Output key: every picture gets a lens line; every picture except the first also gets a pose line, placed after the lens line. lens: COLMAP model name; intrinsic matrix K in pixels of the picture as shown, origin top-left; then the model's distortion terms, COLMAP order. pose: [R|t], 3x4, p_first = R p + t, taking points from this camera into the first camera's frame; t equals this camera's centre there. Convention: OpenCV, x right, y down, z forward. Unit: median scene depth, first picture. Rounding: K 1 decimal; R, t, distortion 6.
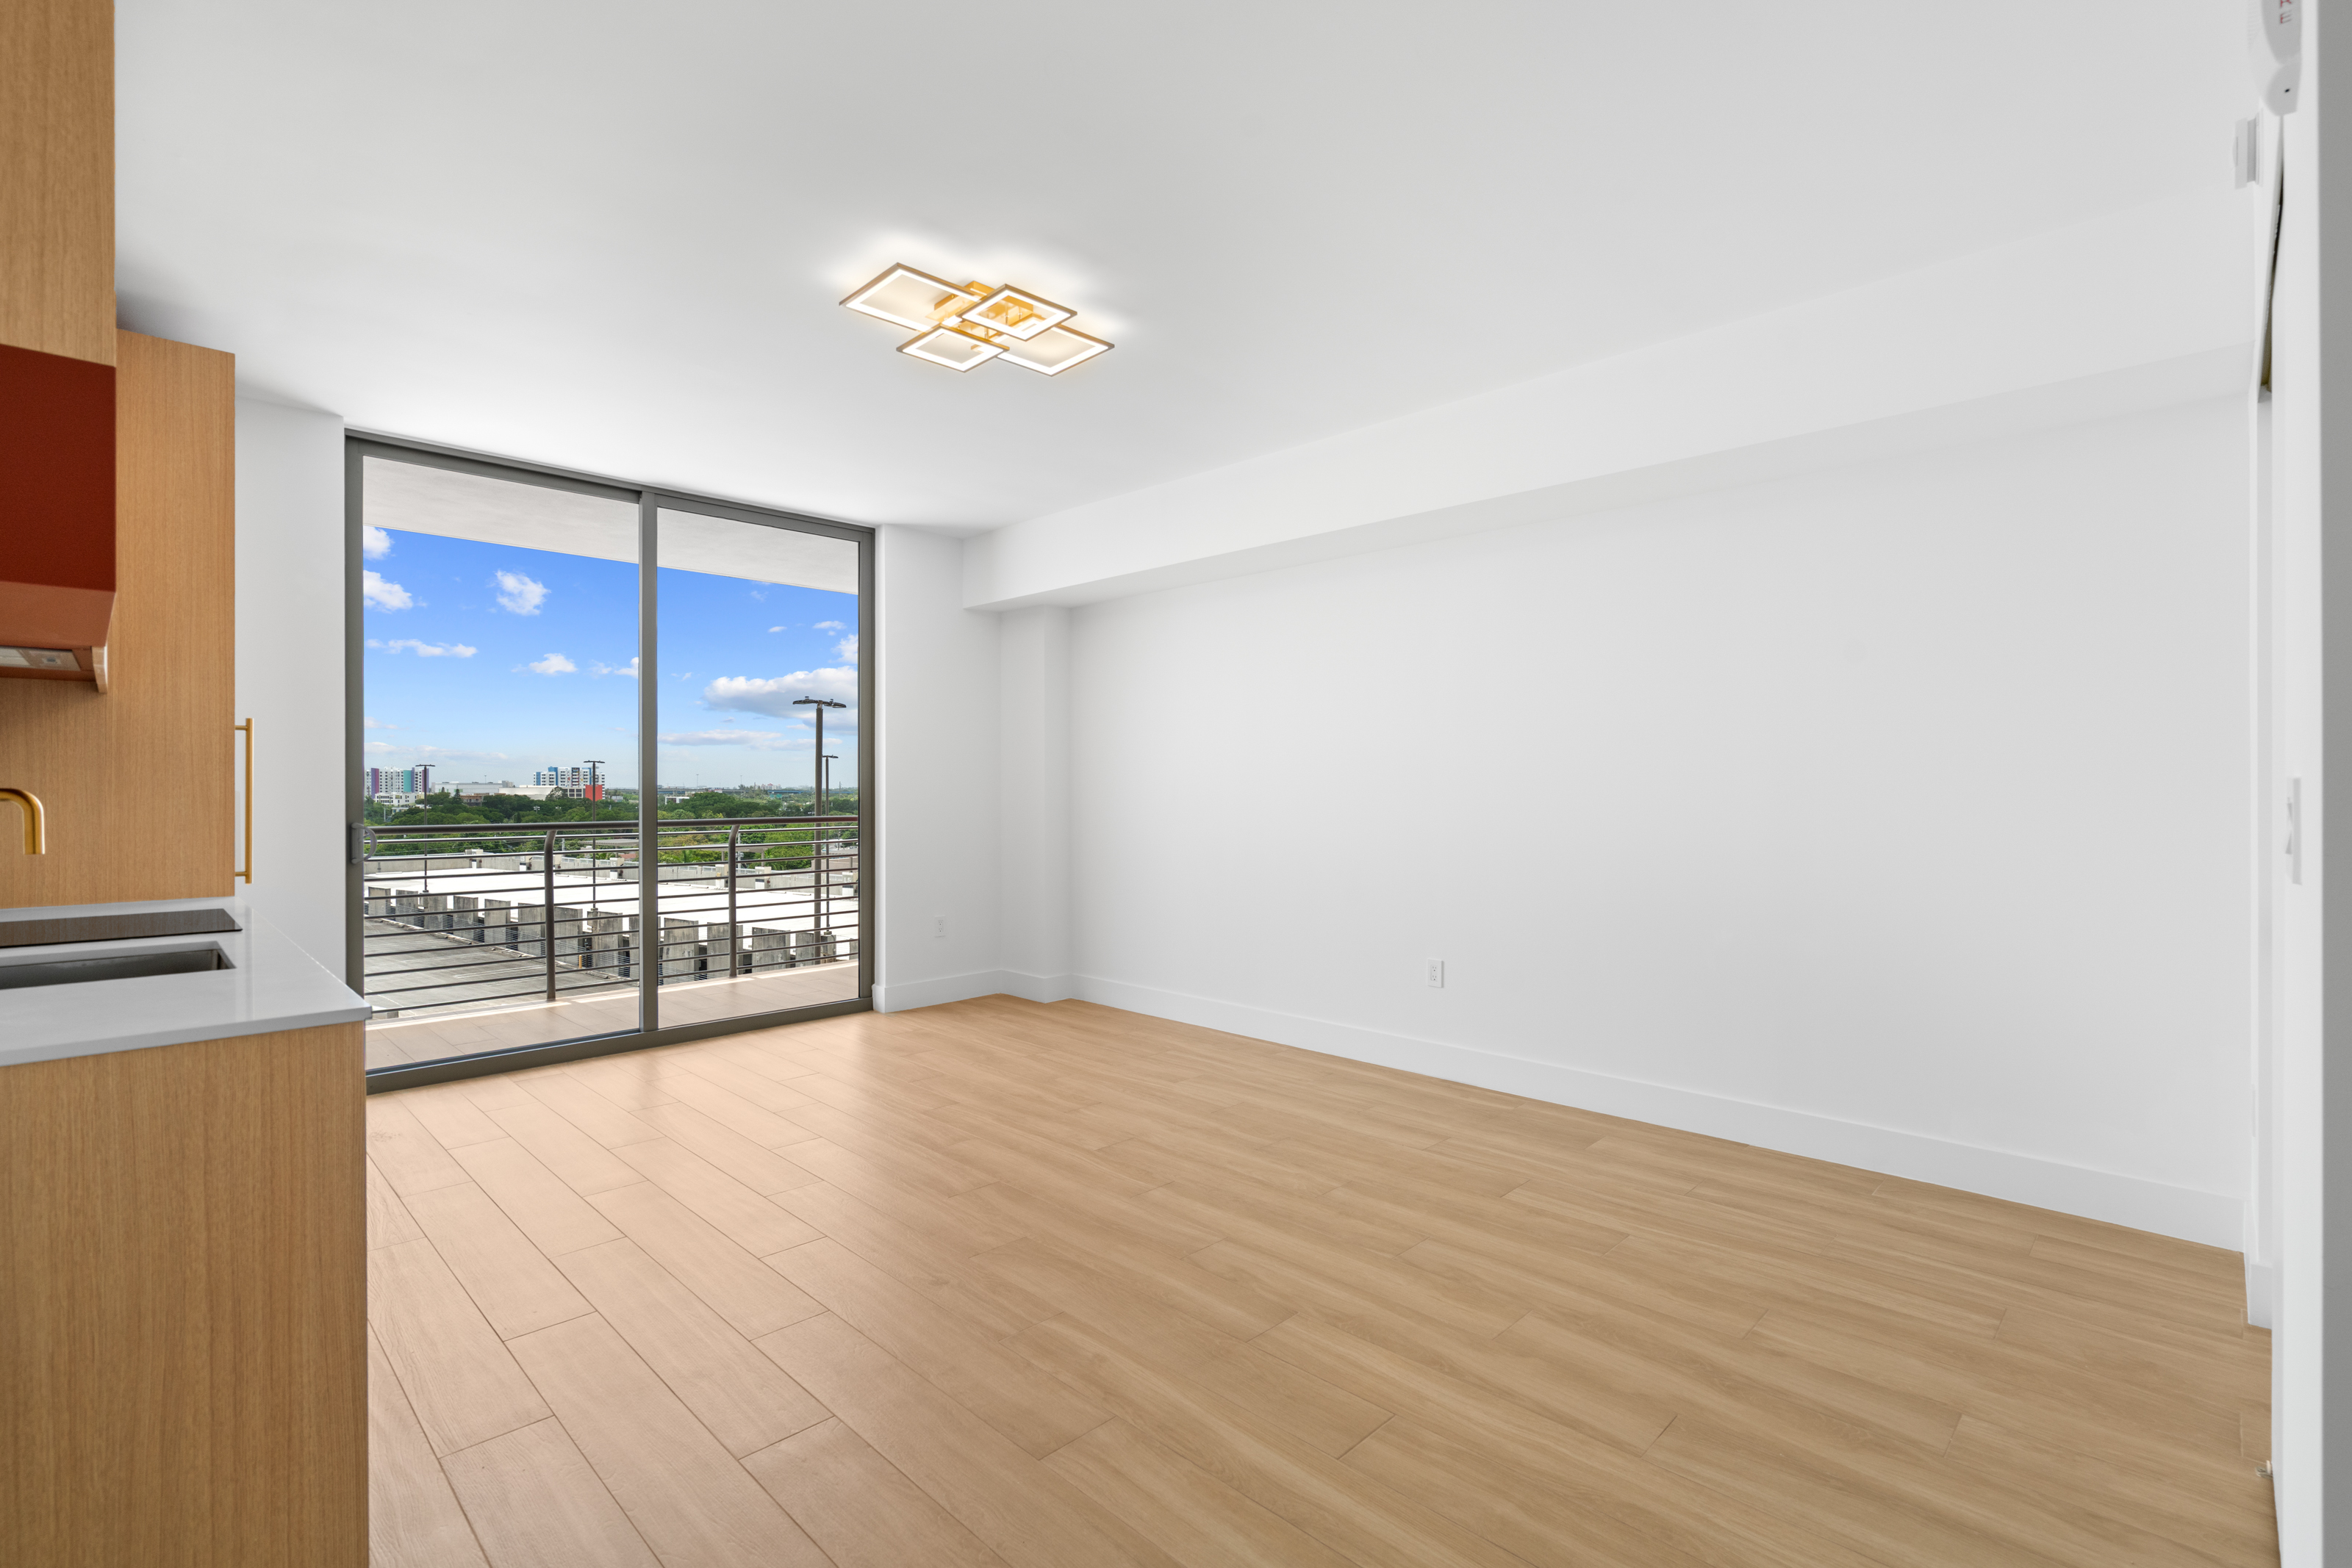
lens RADIAL K [[1067.0, 0, 1173.9], [0, 1067.0, 785.0], [0, 0, 1]] dist [-0.012151, 0.004971]
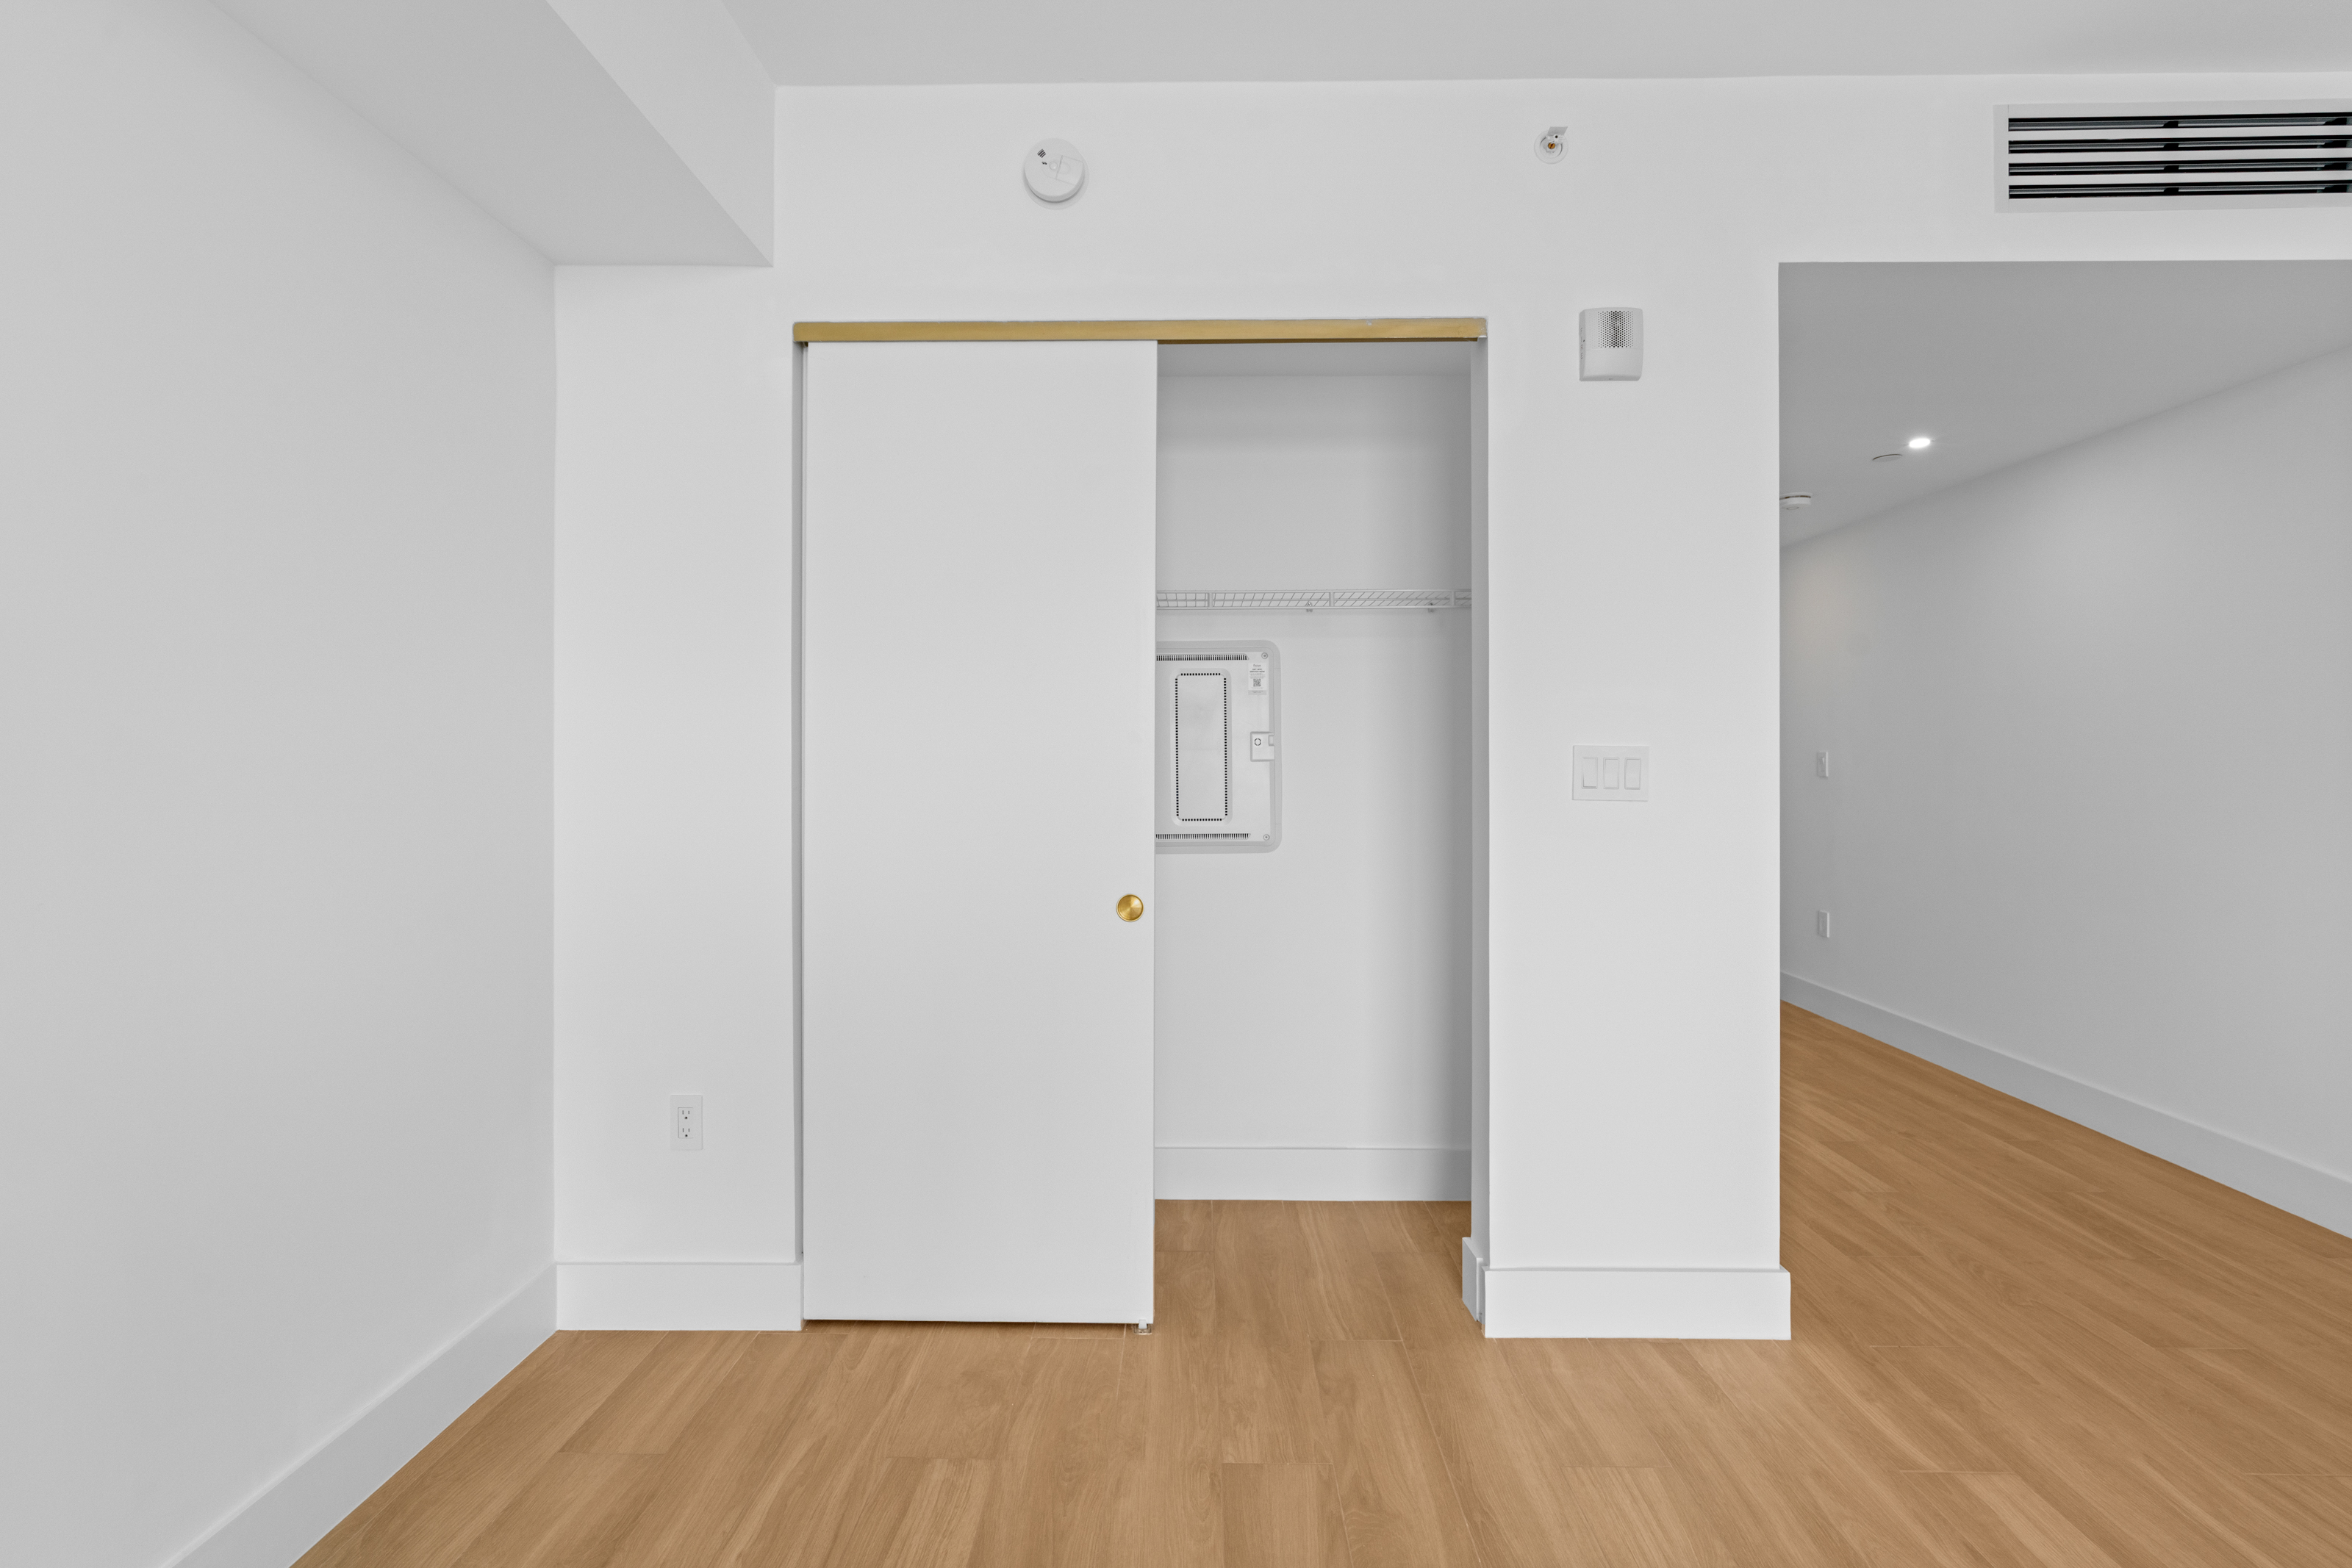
lens RADIAL K [[1067.0, 0, 1183.5], [0, 1067.0, 758.3], [0, 0, 1]] dist [-0.012151, 0.004971]
pose [[-0.694968, -0.001224, 0.719040, 0.082640], [-0.000384, 0.999999, 0.001332, 0.004267], [-0.719041, 0.000650, -0.694968, 1.026095]]
